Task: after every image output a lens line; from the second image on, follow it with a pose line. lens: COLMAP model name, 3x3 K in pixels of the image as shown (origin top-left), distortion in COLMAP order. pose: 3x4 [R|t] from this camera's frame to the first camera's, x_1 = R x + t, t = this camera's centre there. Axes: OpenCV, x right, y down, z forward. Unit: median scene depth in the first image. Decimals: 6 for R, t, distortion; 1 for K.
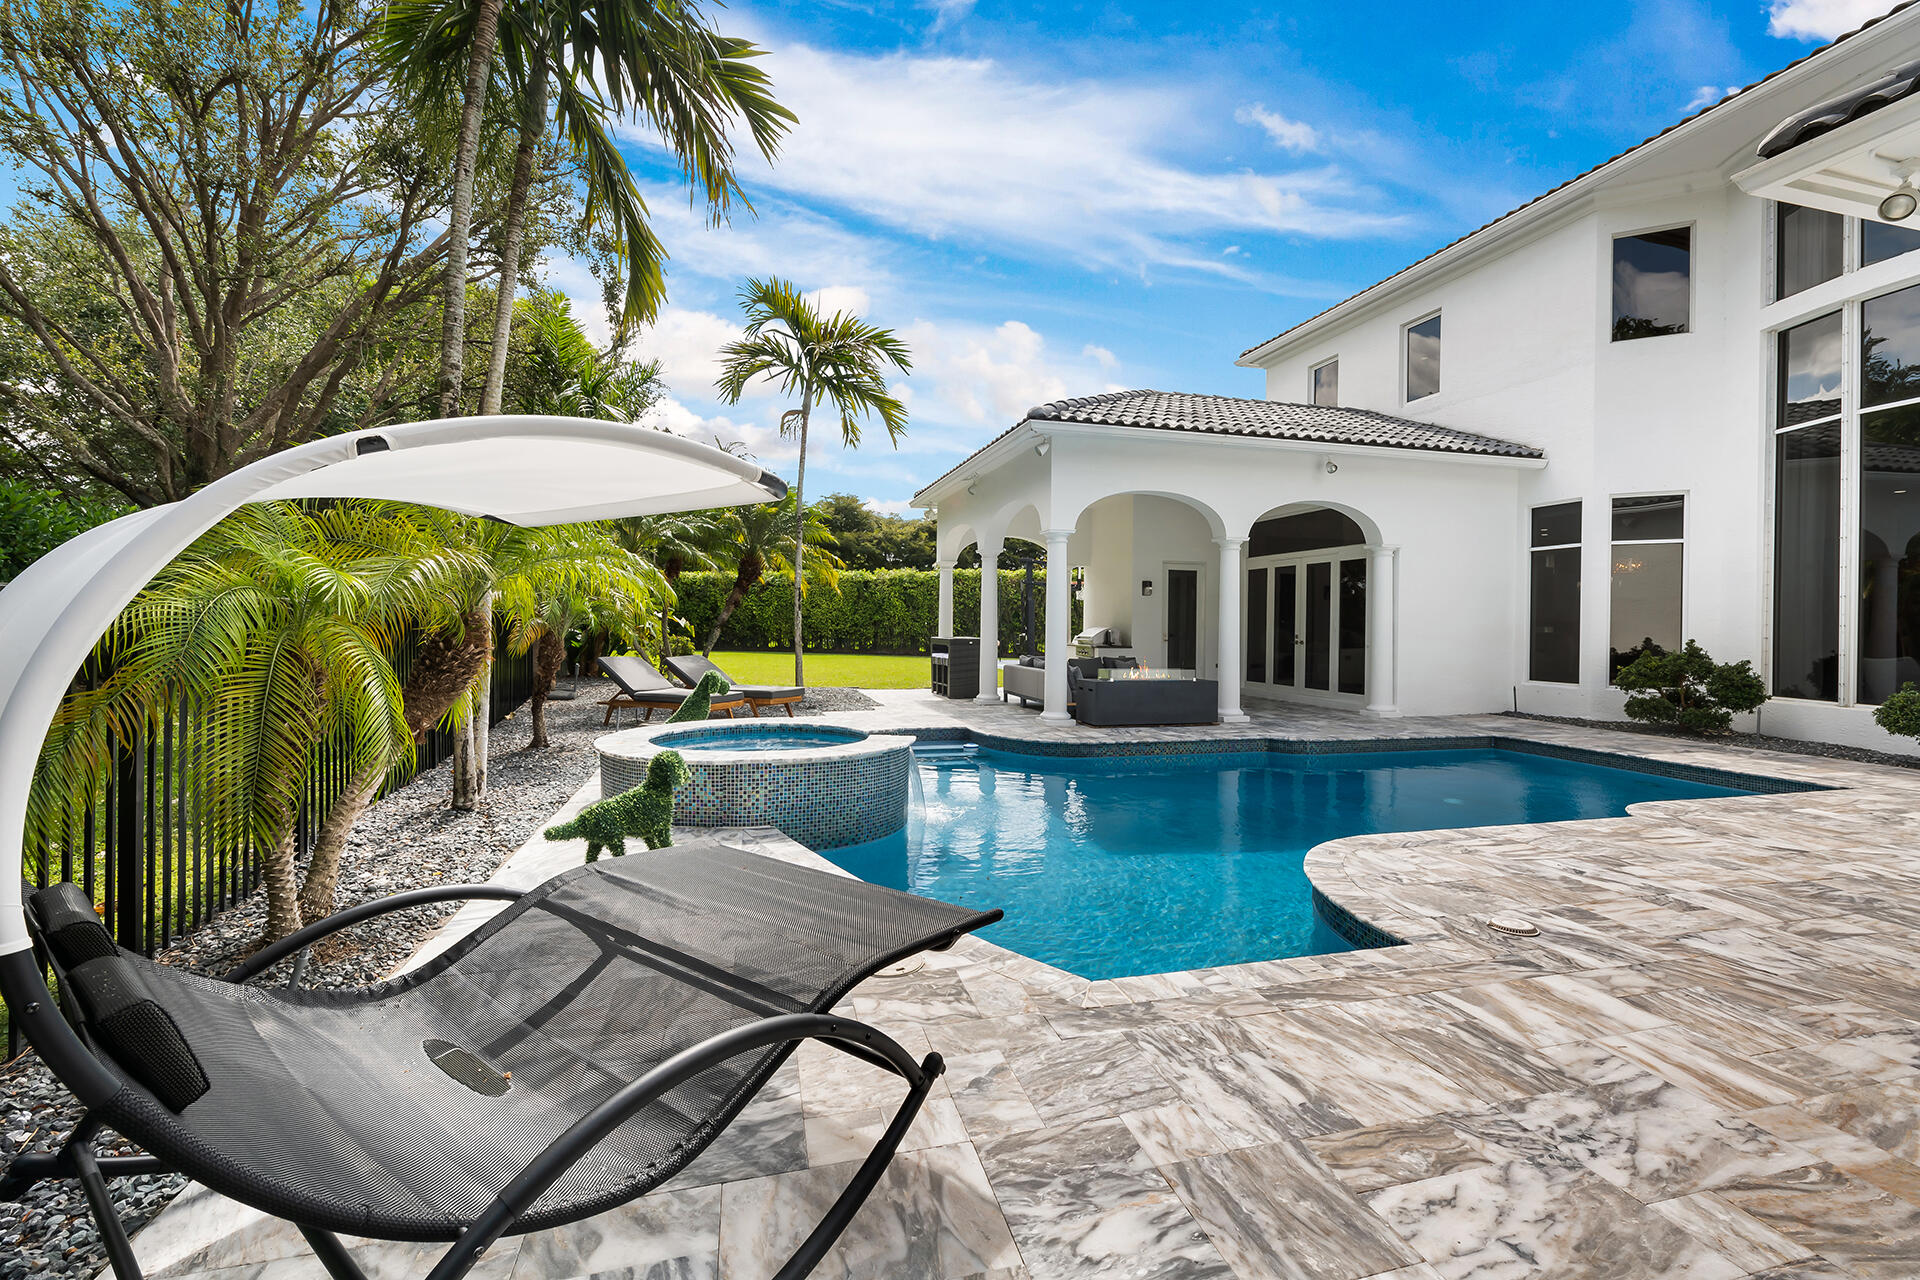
lens RADIAL K [[801.2, 0, 952.9], [0, 801.2, 635.3], [0, 0, 1]] dist [-0.007850, -0.000468]
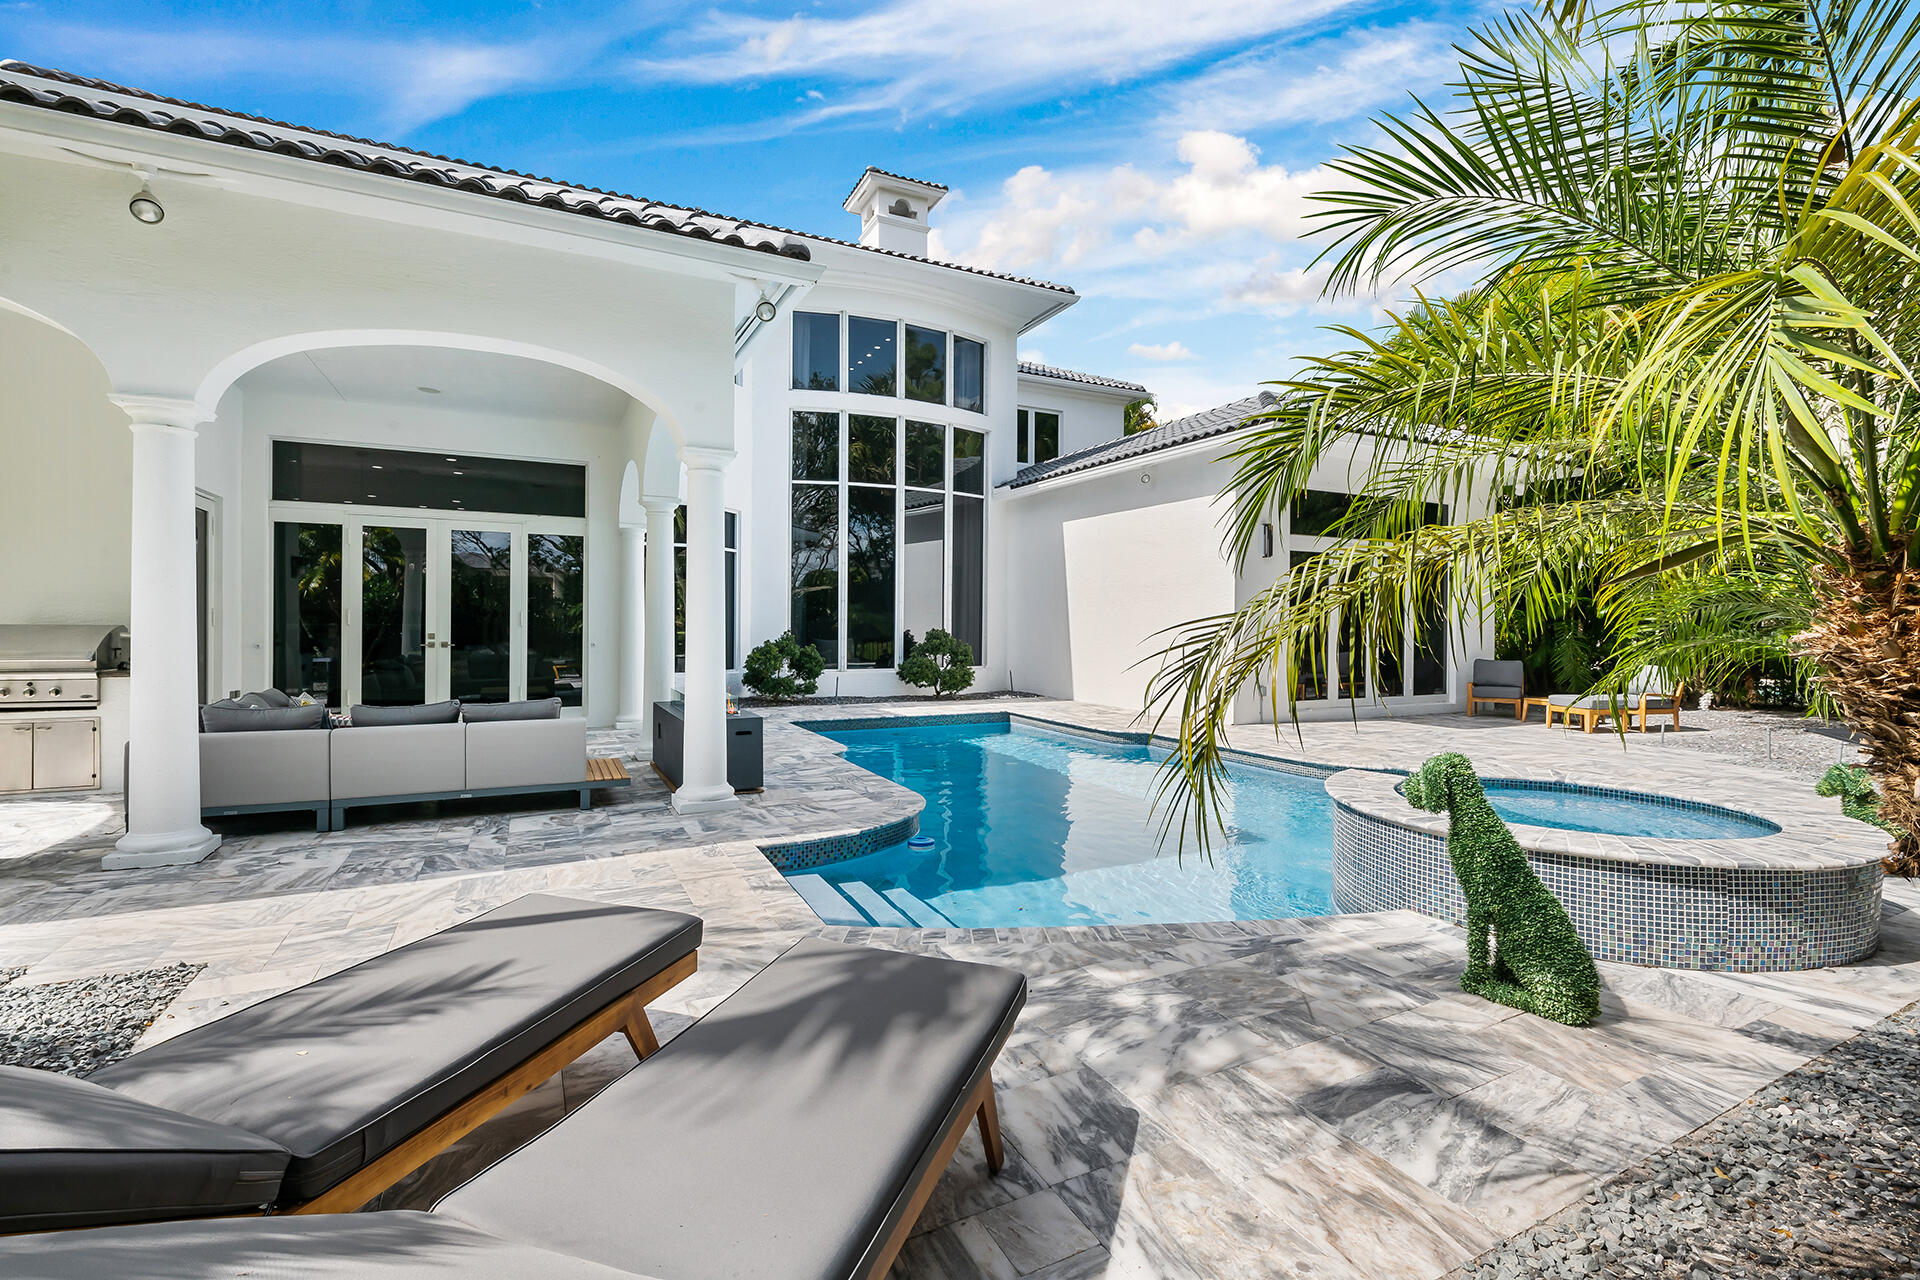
lens RADIAL K [[844.7, 0, 962.7], [0, 844.7, 629.5], [0, 0, 1]] dist [-0.004004, -0.000130]
pose [[-0.196830, -0.017682, 0.980278, -0.417545], [0.005869, 0.999798, 0.019213, -0.017333], [-0.980420, 0.009535, -0.196687, 0.830918]]
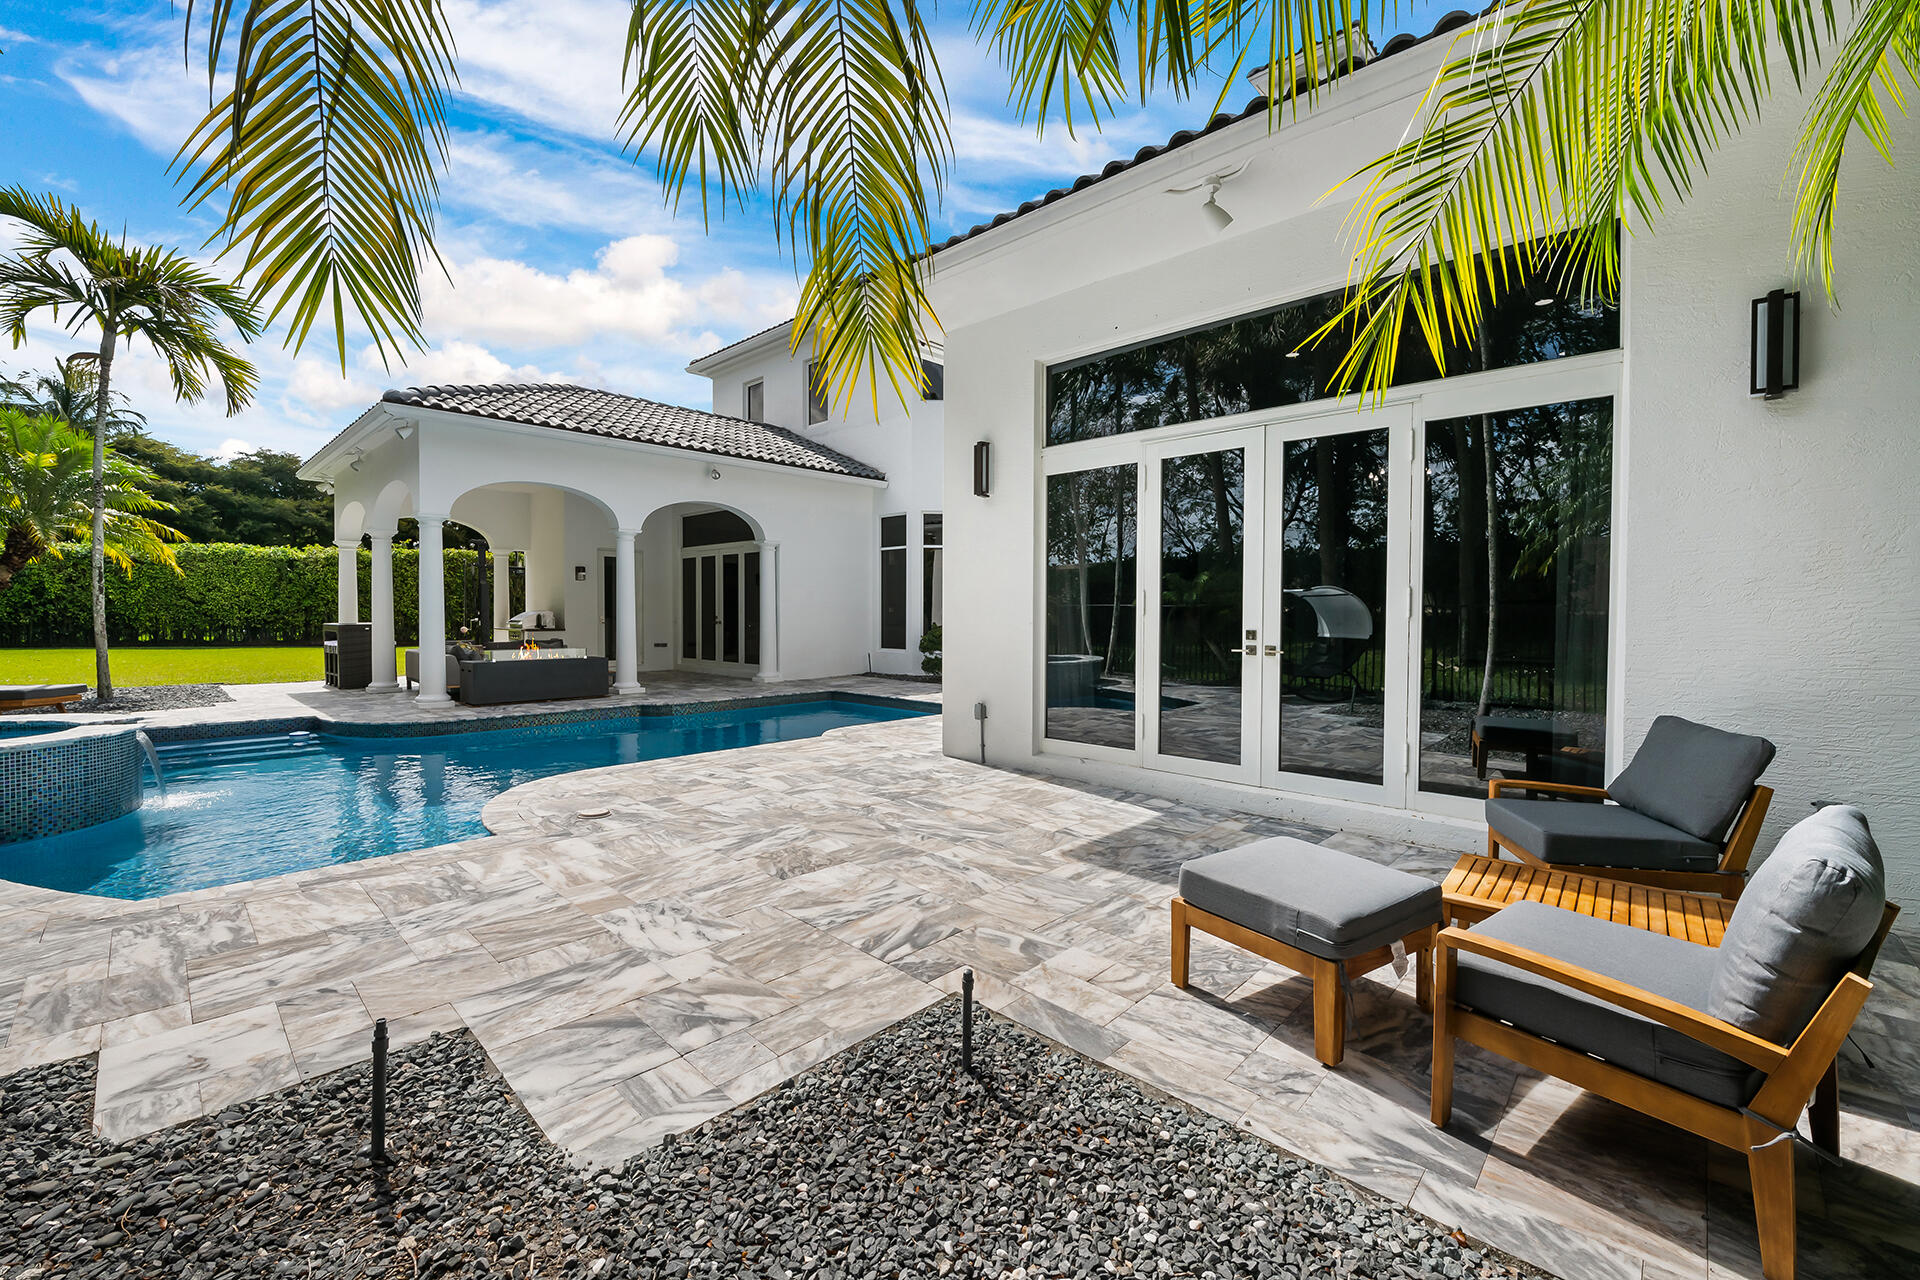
lens RADIAL K [[773.9, 0, 957.6], [0, 773.9, 624.1], [0, 0, 1]] dist [-0.021172, -0.000415]
pose [[0.841680, -0.016895, 0.539712, 0.145765], [0.013764, 0.999857, 0.009833, 0.005367], [-0.539801, -0.000848, 0.841792, -0.146990]]
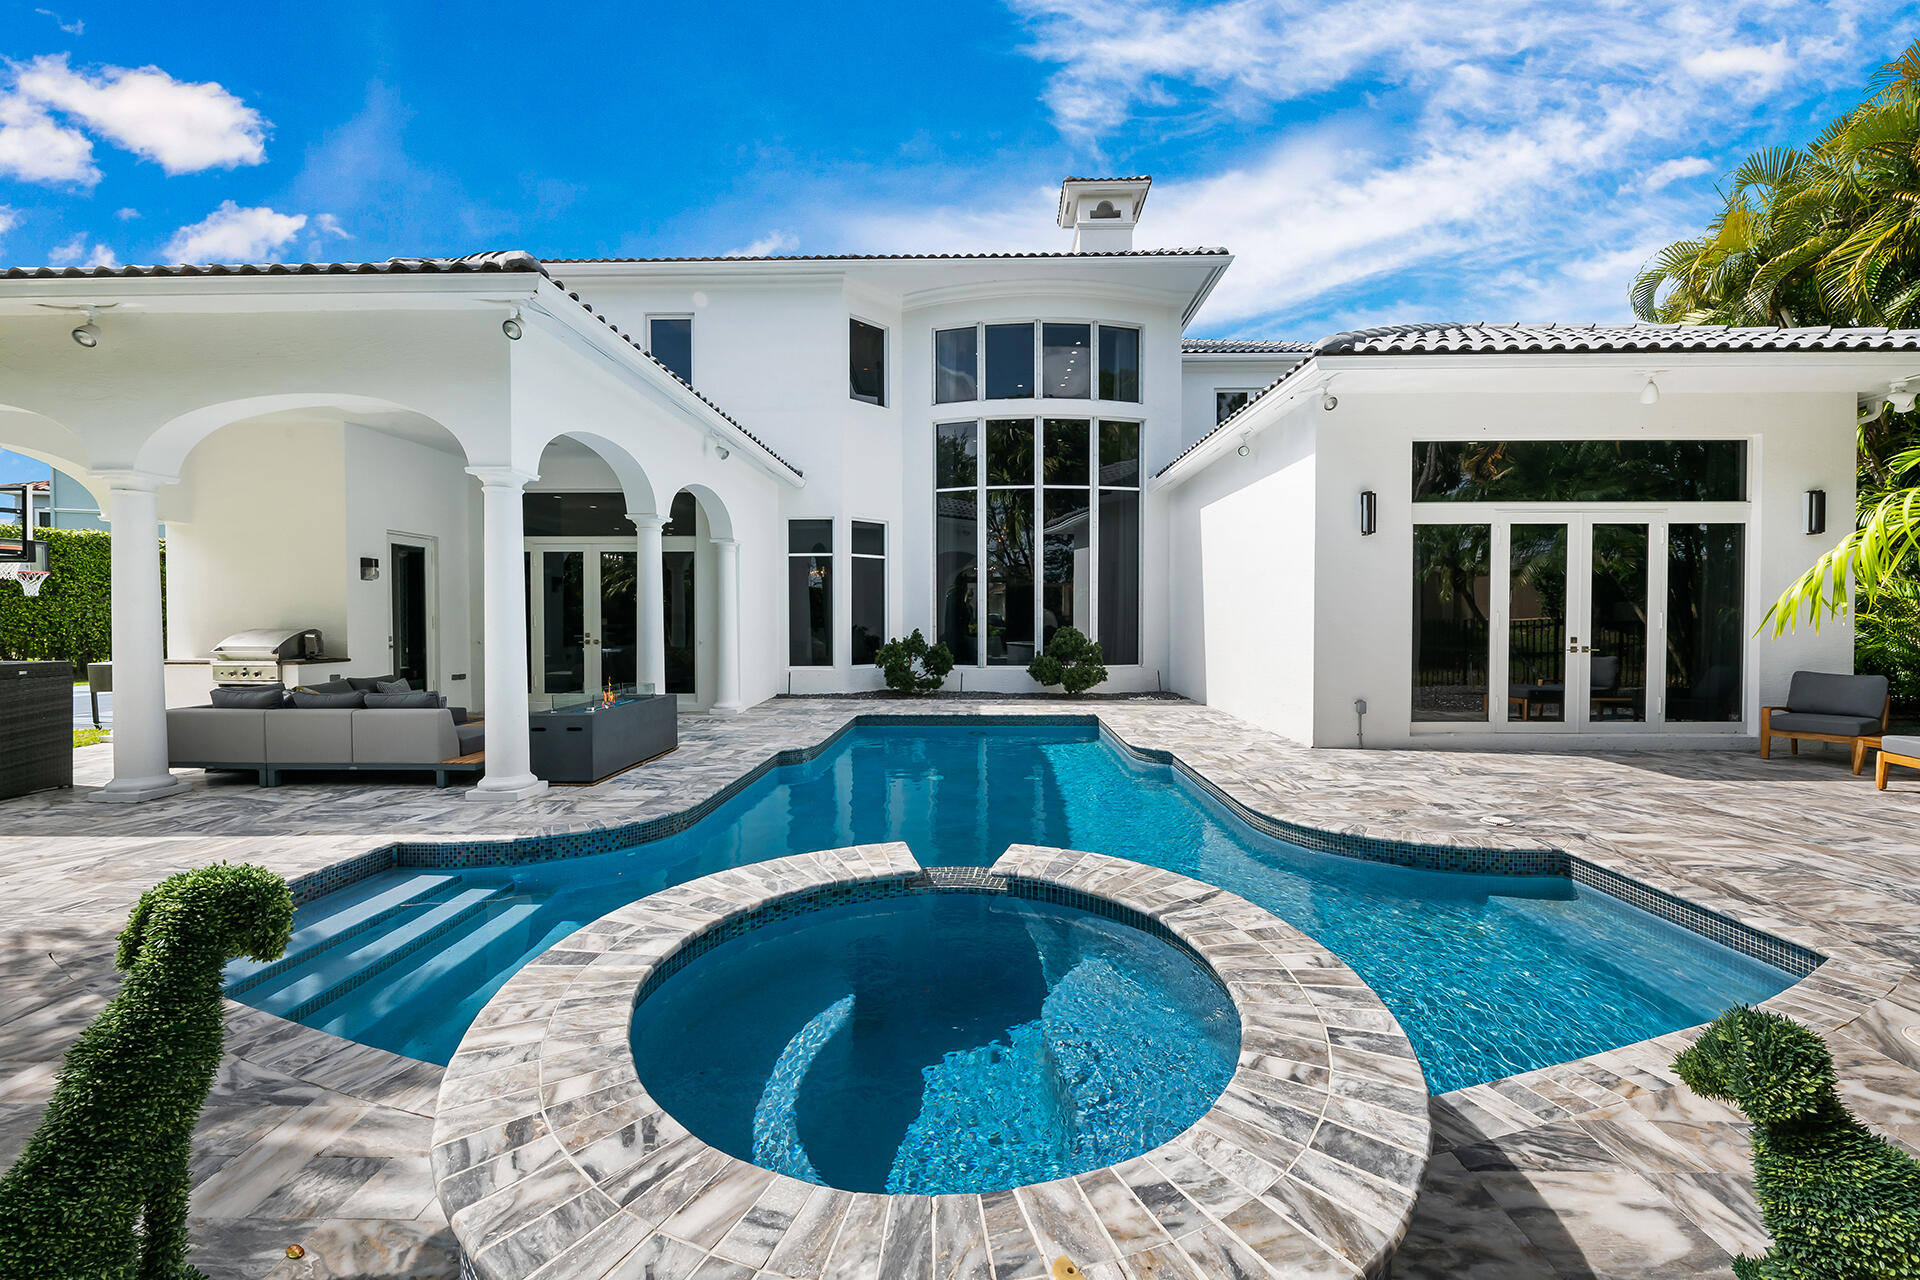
lens RADIAL K [[747.3, 0, 960.9], [0, 747.3, 639.5], [0, 0, 1]] dist [-0.008021, -0.000056]
pose [[0.272677, -0.037132, 0.961389, -0.279884], [0.018882, 0.999269, 0.033239, -0.015383], [-0.961920, 0.009089, 0.273179, 0.469217]]
